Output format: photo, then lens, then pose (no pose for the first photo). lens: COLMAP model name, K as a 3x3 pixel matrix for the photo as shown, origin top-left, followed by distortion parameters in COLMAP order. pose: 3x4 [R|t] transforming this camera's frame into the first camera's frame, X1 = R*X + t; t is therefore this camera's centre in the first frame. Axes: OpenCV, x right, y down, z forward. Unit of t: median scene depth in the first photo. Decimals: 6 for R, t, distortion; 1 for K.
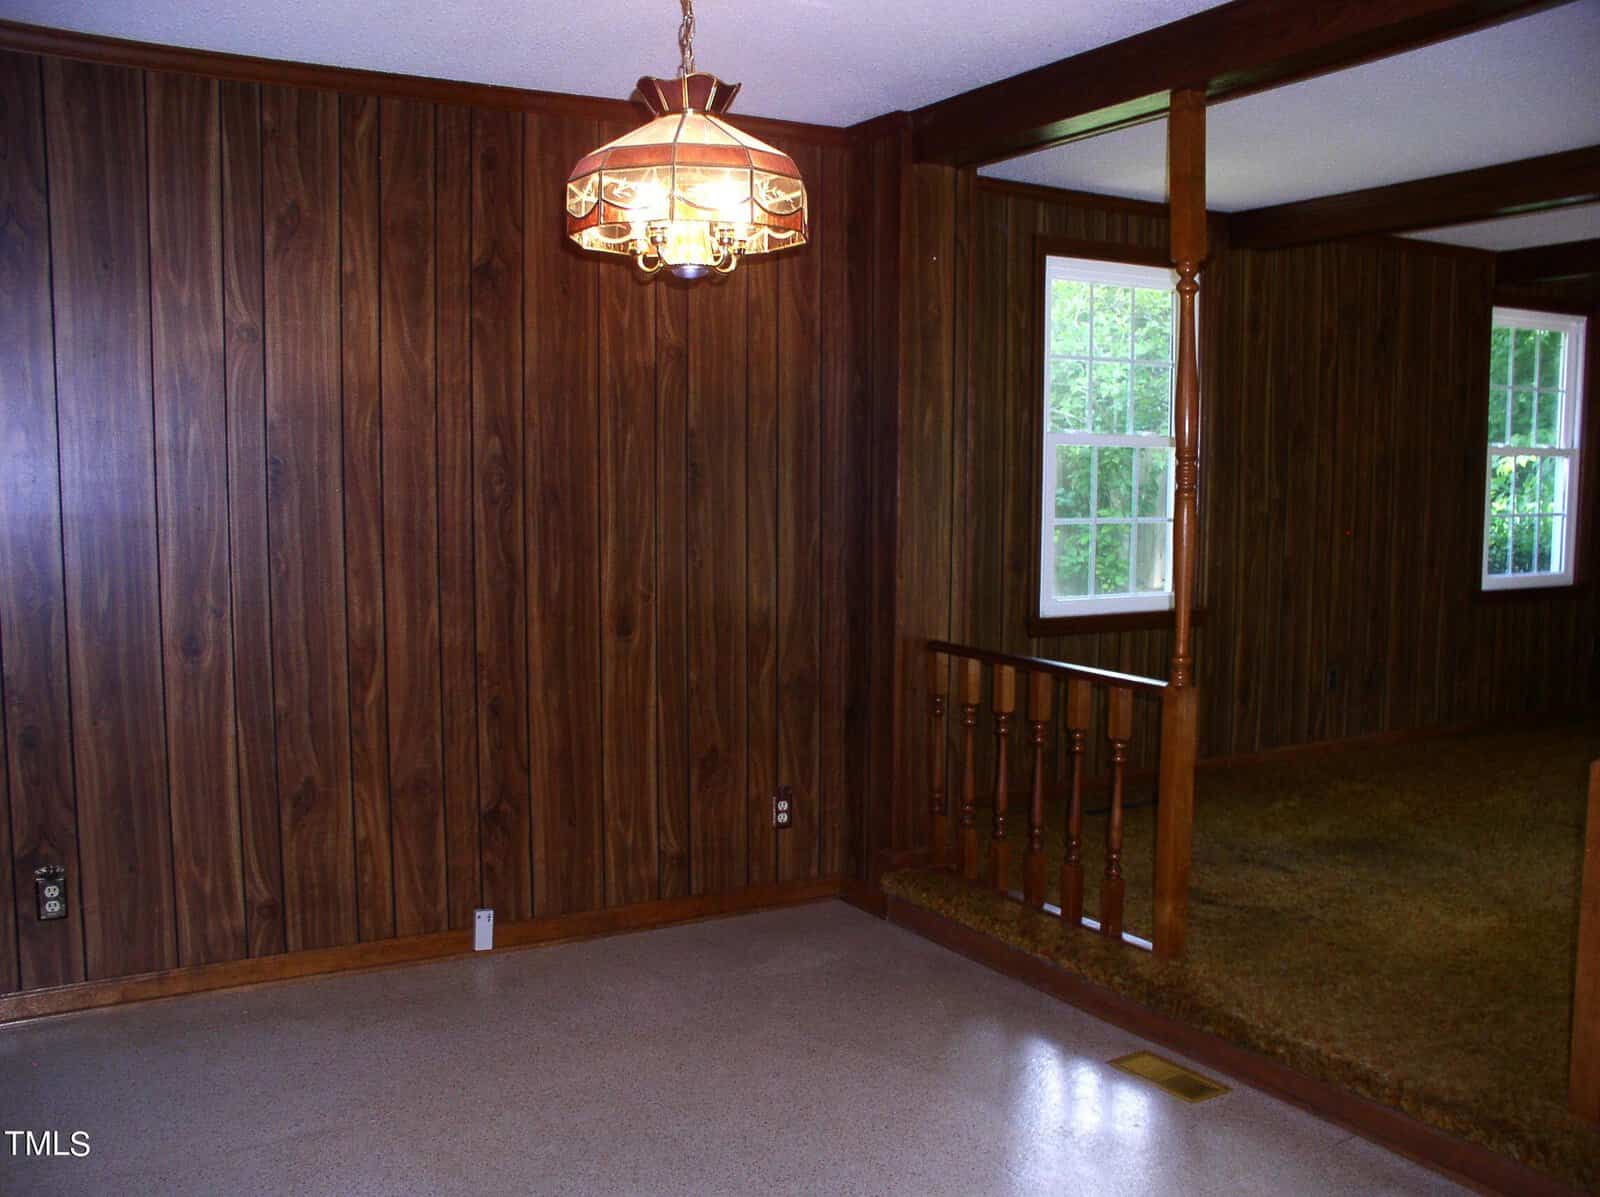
lens RADIAL K [[1511.7, 0, 794.7], [0, 1511.7, 614.9], [0, 0, 1]] dist [-0.217766, 0.288946]
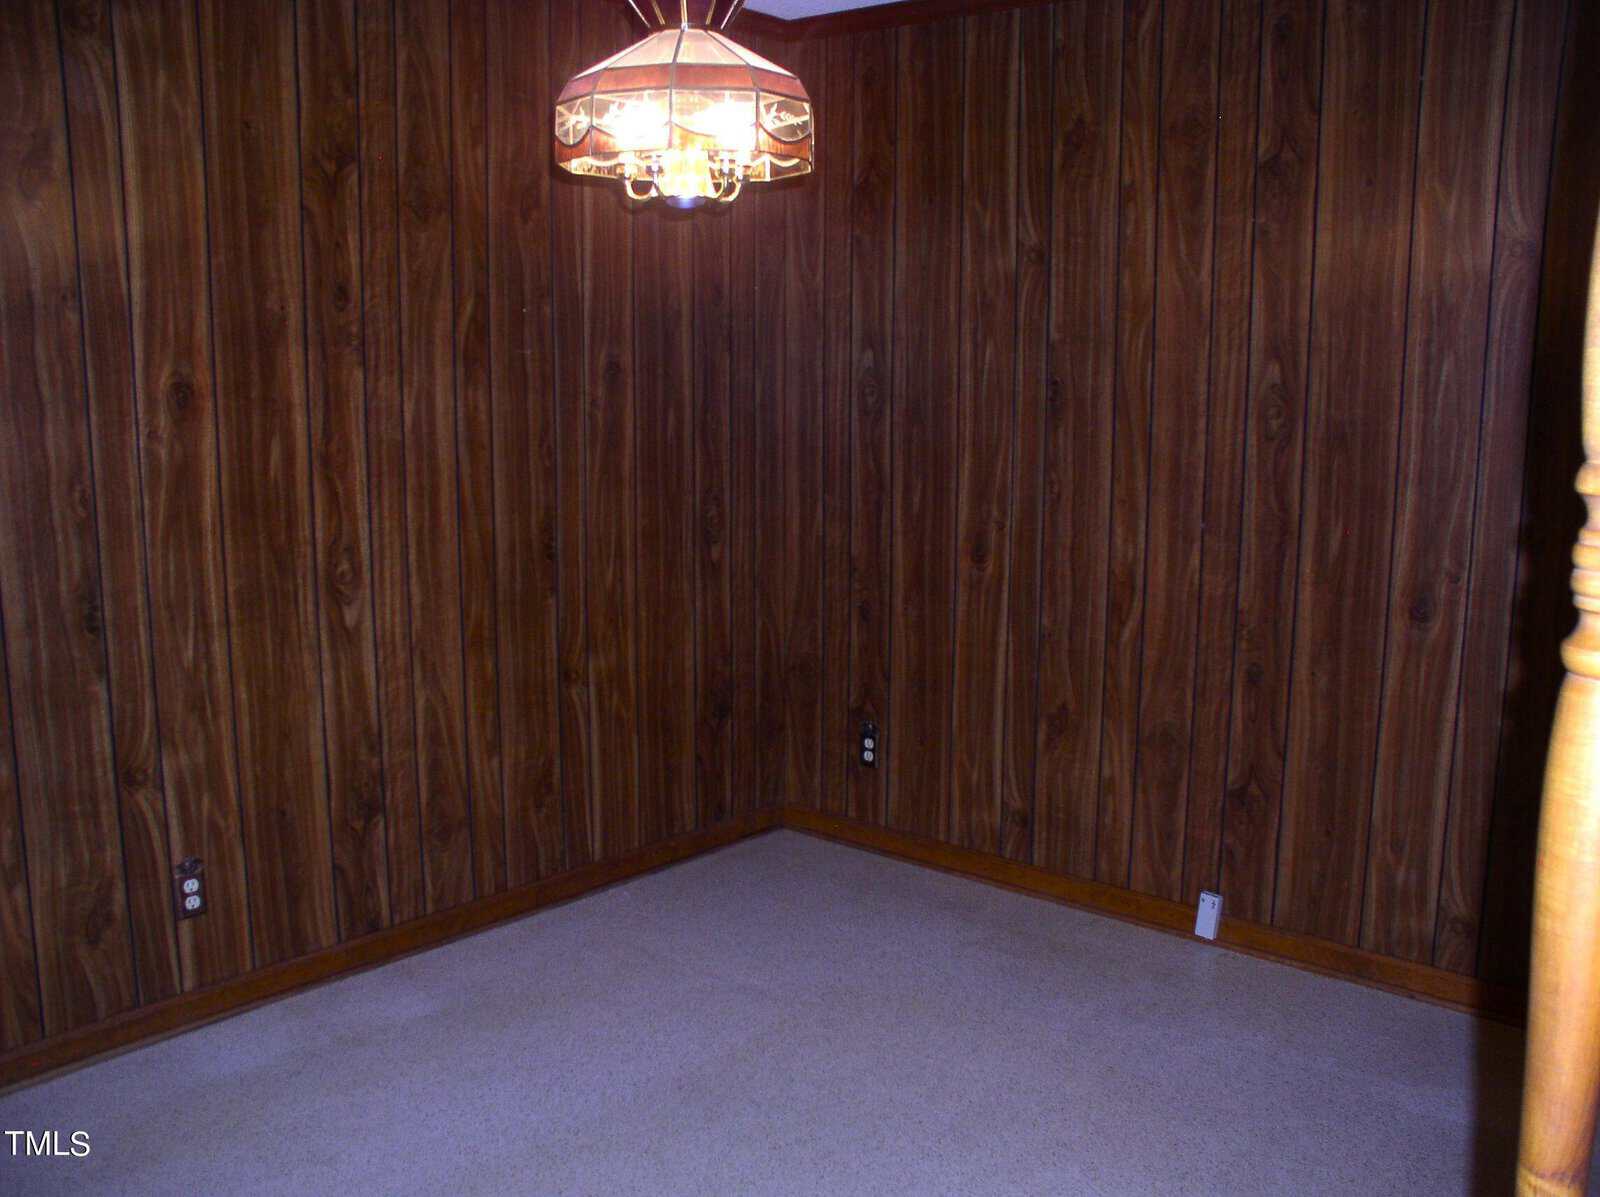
lens RADIAL K [[1511.7, 0, 794.7], [0, 1511.7, 614.9], [0, 0, 1]] dist [-0.217766, 0.288946]
pose [[0.323820, 0.169622, -0.930790, 0.527476], [-0.094134, 0.984692, 0.146696, -0.076457], [0.941424, 0.040116, 0.334830, 0.476056]]
